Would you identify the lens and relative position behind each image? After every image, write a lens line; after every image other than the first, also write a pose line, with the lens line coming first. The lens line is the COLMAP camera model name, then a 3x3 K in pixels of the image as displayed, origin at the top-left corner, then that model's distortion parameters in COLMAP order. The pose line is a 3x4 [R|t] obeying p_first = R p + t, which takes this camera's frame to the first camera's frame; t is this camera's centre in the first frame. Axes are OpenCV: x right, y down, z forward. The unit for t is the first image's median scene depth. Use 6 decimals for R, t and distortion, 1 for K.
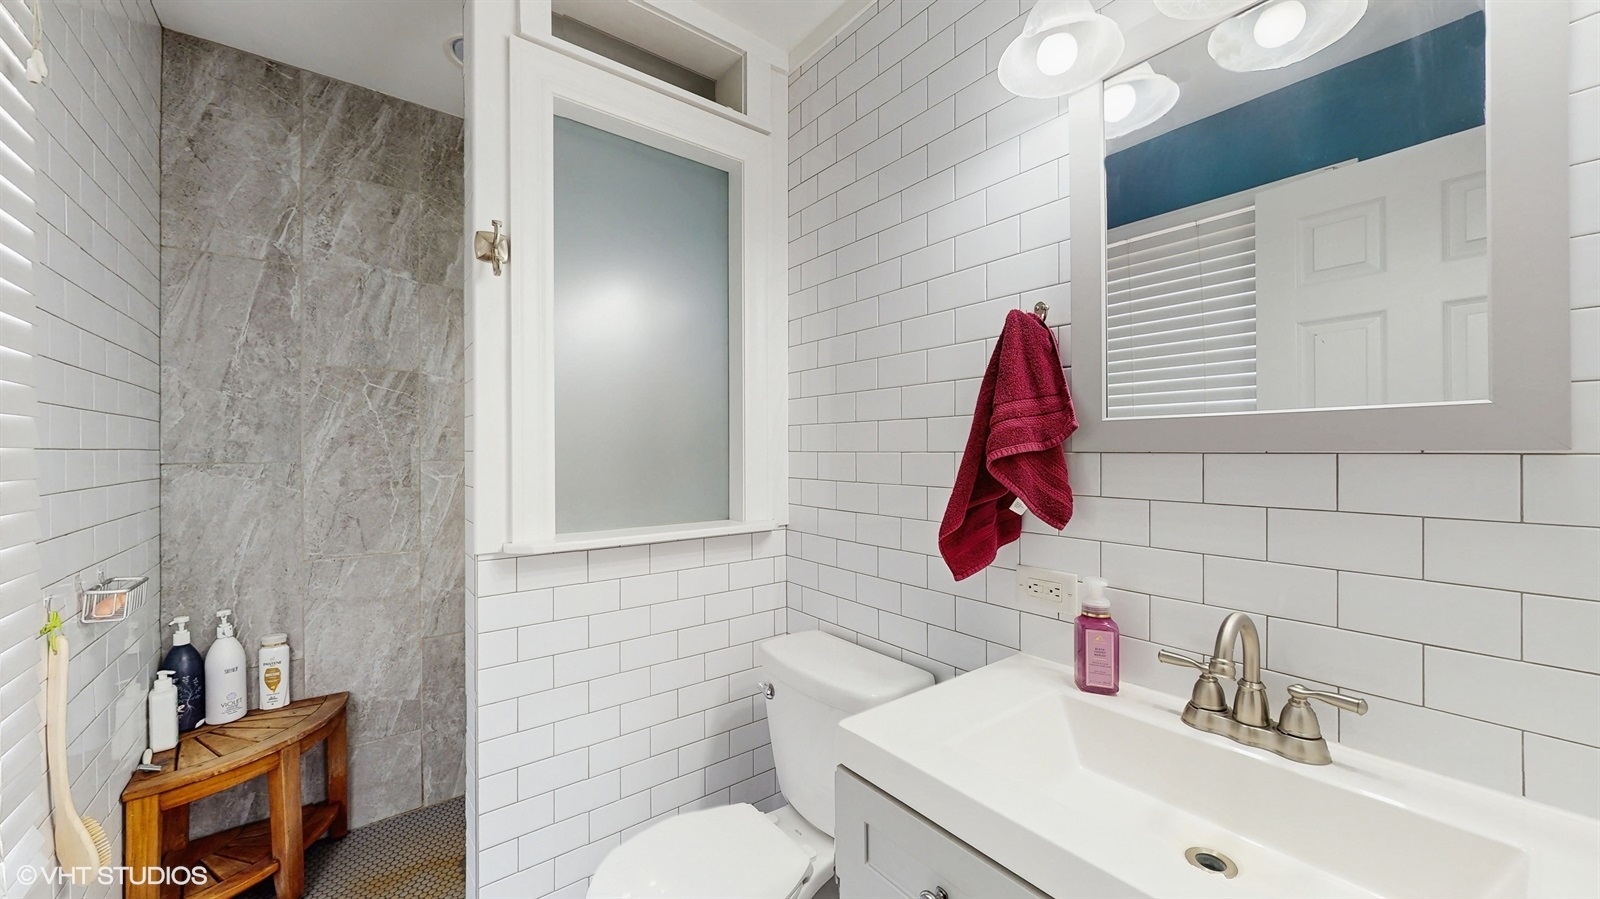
lens RADIAL K [[596.2, 0, 800.6], [0, 596.2, 450.3], [0, 0, 1]] dist [-0.001099, -0.000112]
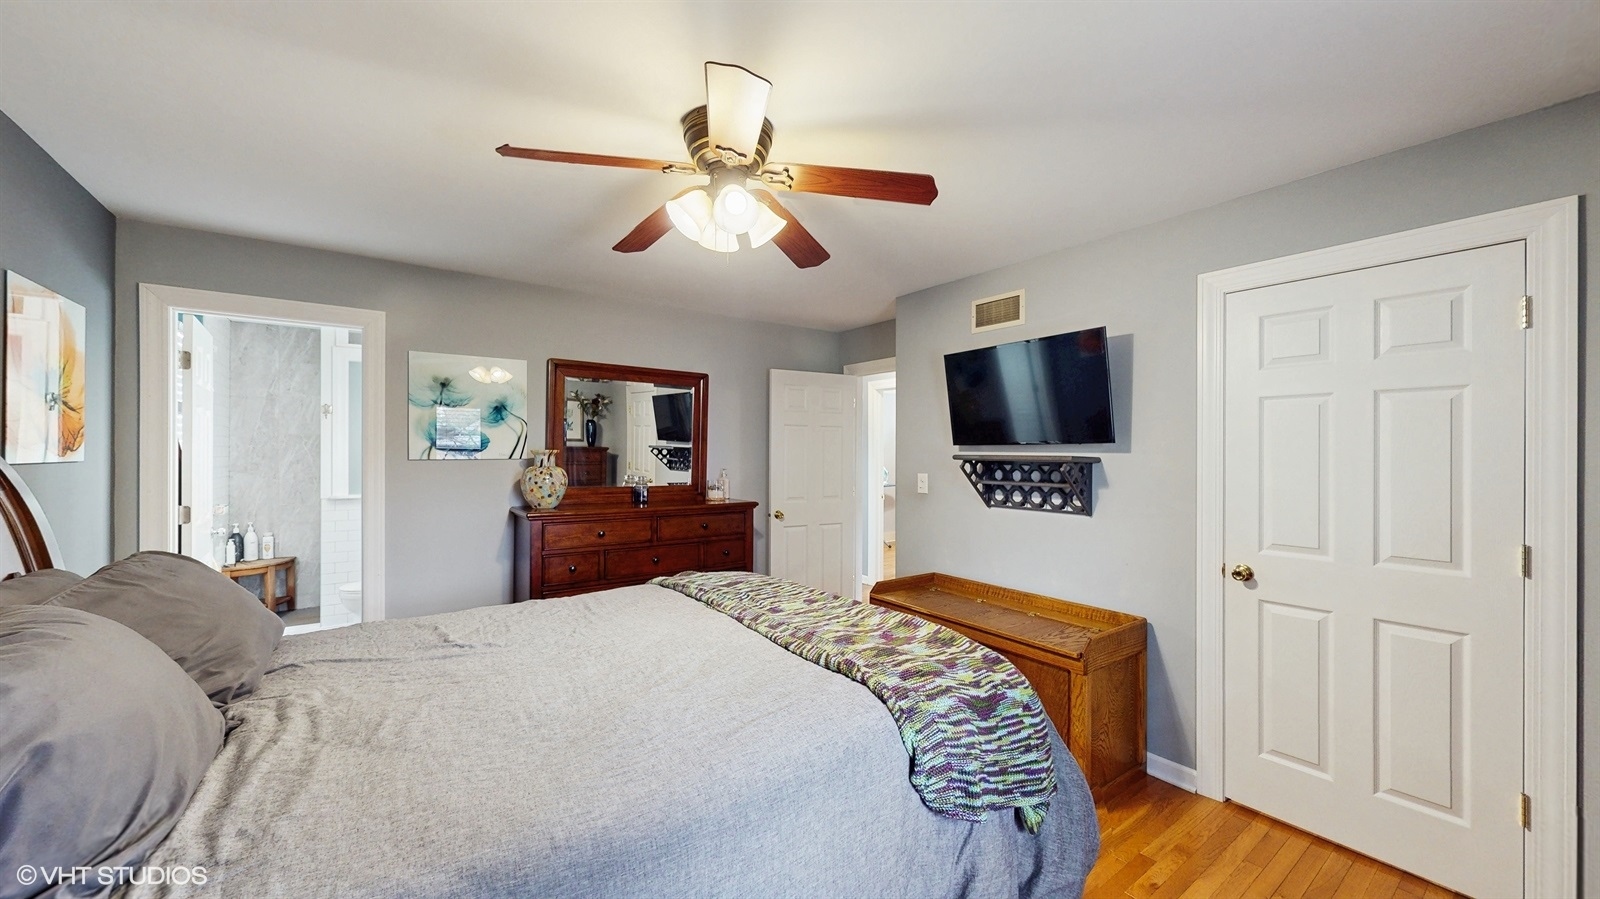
lens RADIAL K [[596.2, 0, 801.1], [0, 596.2, 451.7], [0, 0, 1]] dist [-0.001099, -0.000112]
pose [[0.999799, 0.006020, -0.019131, 1.674295], [-0.006021, 0.999982, 0.000028, -0.083240], [0.019131, 0.000088, 0.999817, -1.752068]]
